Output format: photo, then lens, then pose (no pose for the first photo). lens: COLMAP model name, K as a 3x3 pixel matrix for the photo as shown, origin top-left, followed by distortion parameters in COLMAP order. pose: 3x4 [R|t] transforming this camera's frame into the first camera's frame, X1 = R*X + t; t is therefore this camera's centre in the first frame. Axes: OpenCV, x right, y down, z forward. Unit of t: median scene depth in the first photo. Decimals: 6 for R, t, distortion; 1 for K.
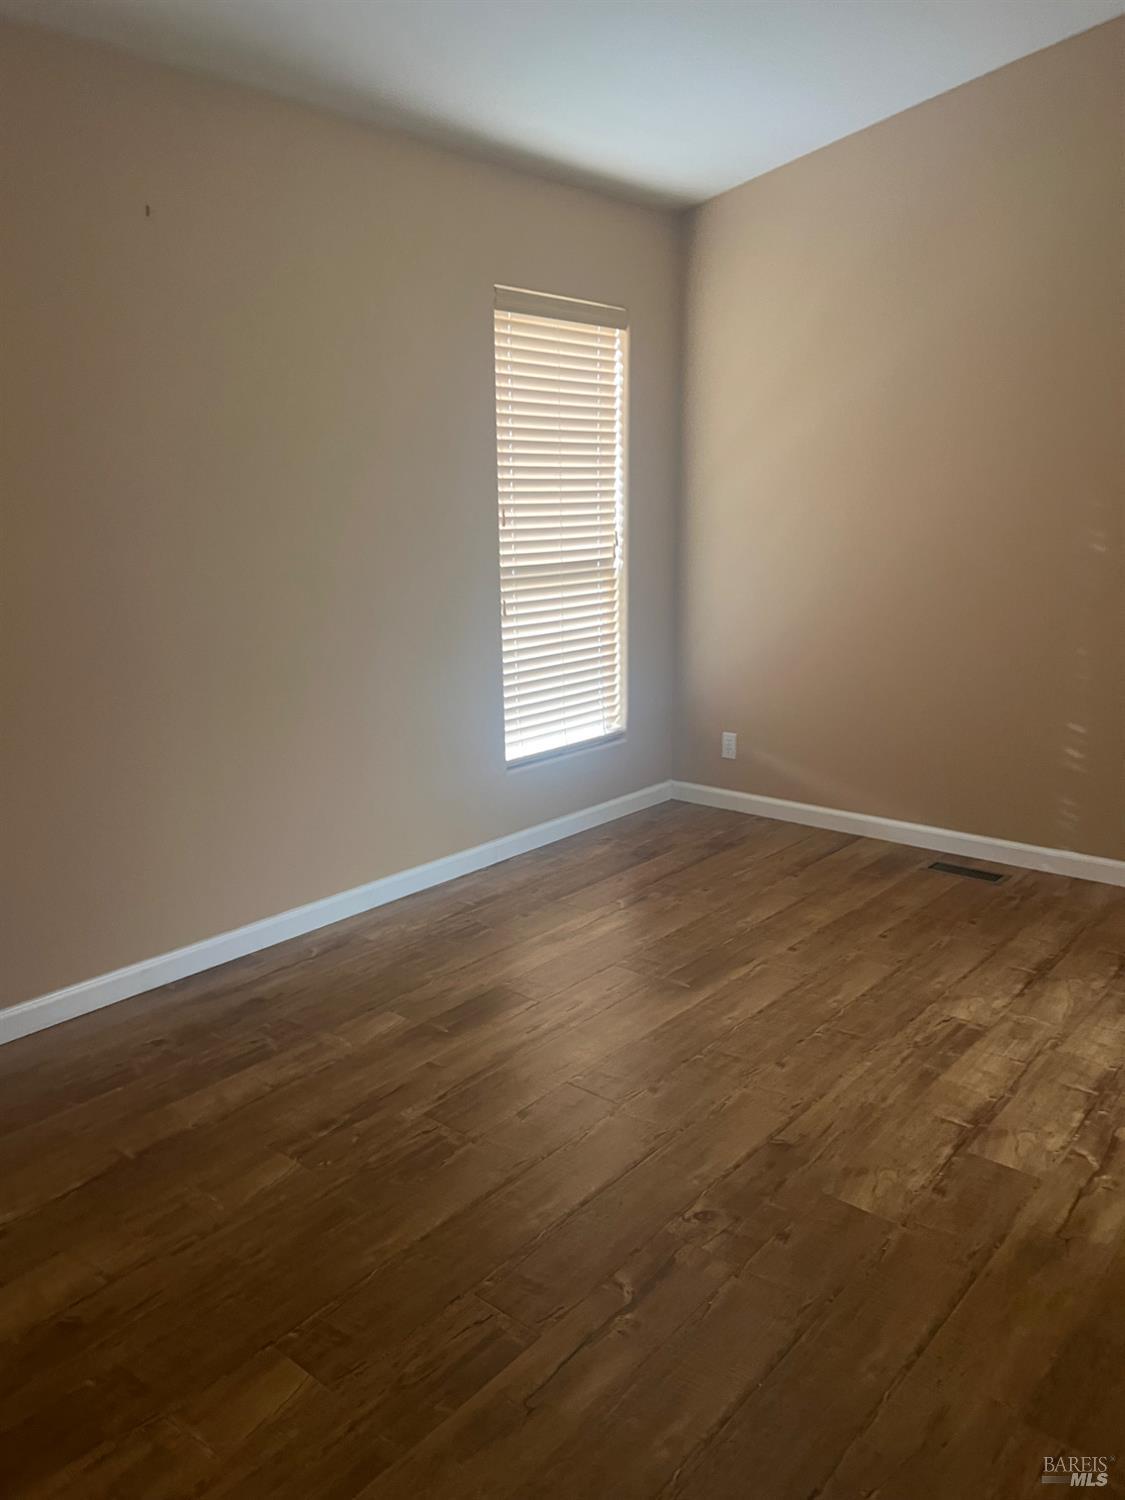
lens RADIAL K [[1065.7, 0, 562.5], [0, 1065.7, 750.0], [0, 0, 1]] dist [0.008465, -0.033462]
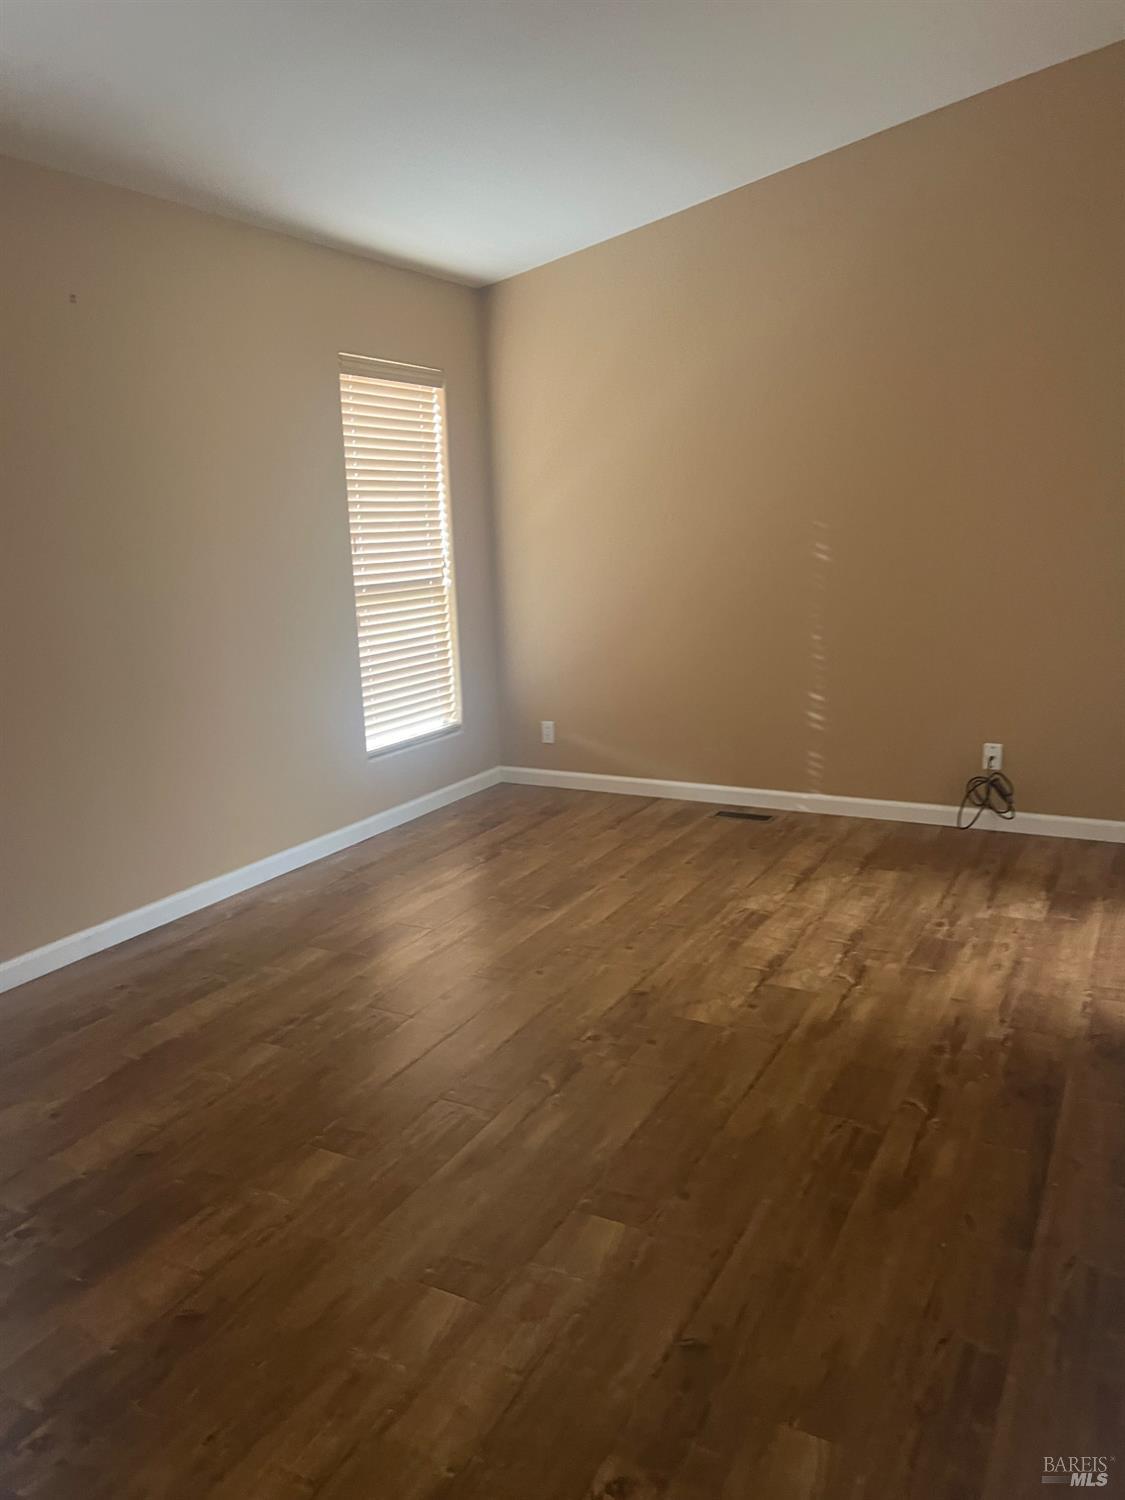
lens RADIAL K [[1132.9, 0, 562.5], [0, 1132.9, 750.0], [0, 0, 1]] dist [-0.012186, -0.074833]
pose [[0.972167, -0.061130, 0.226172, -0.144597], [0.070367, 0.996975, -0.032998, 0.074248], [-0.223471, 0.047995, 0.973528, -0.291058]]
